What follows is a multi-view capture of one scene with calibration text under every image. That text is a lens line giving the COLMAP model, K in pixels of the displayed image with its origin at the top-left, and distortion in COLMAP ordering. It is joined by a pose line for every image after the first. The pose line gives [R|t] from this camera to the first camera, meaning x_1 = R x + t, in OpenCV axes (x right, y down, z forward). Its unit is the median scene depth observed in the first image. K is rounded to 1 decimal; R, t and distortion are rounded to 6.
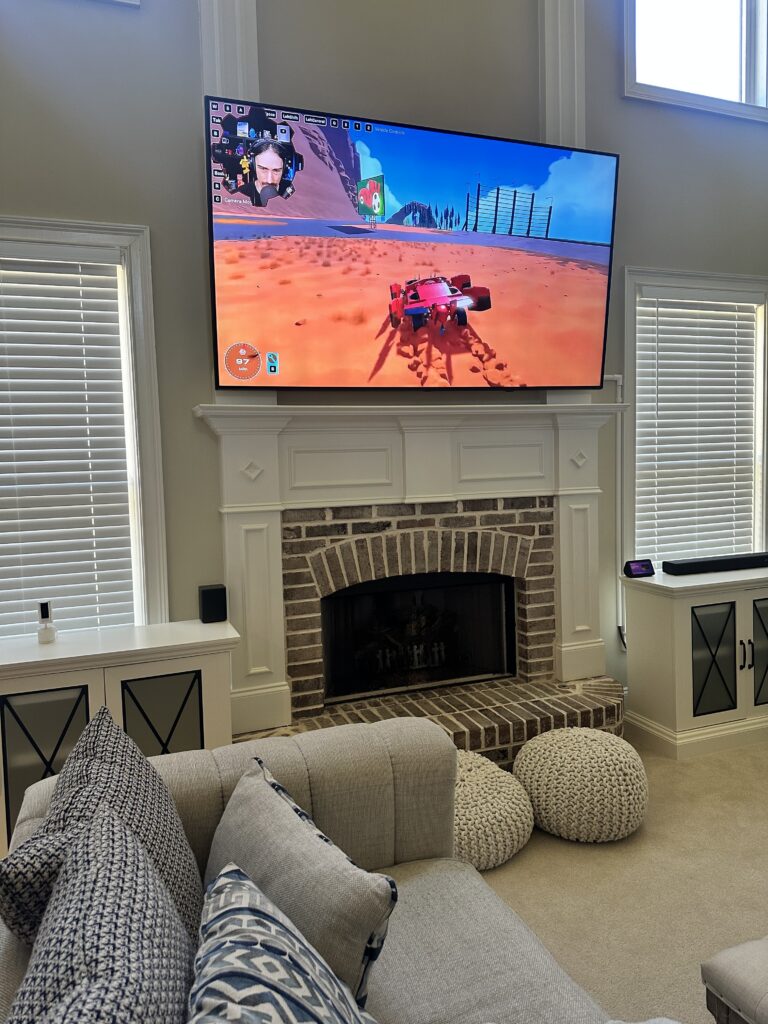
lens RADIAL K [[701.2, 0, 380.8], [0, 701.2, 510.6], [0, 0, 1]] dist [0.173569, -0.310857]
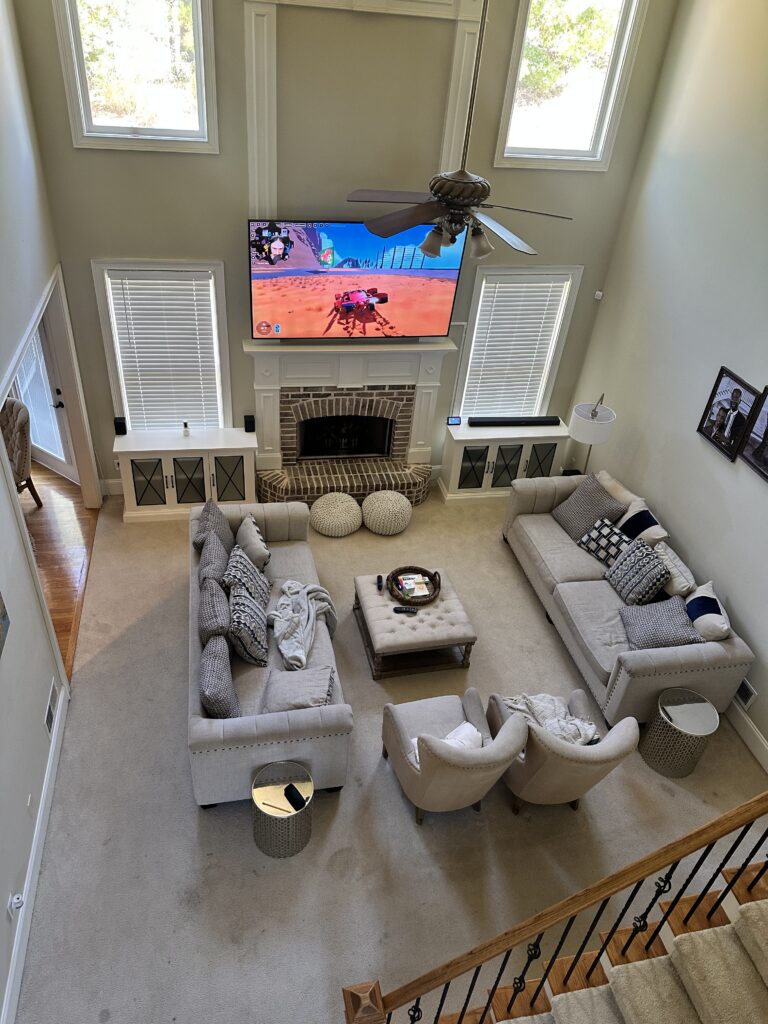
lens RADIAL K [[701.2, 0, 380.8], [0, 701.2, 510.6], [0, 0, 1]] dist [0.173569, -0.310857]
pose [[0.982846, 0.174721, -0.059048, 0.375894], [-0.117820, 0.841145, 0.527819, -0.892389], [0.141889, -0.511808, 0.847302, -1.070365]]
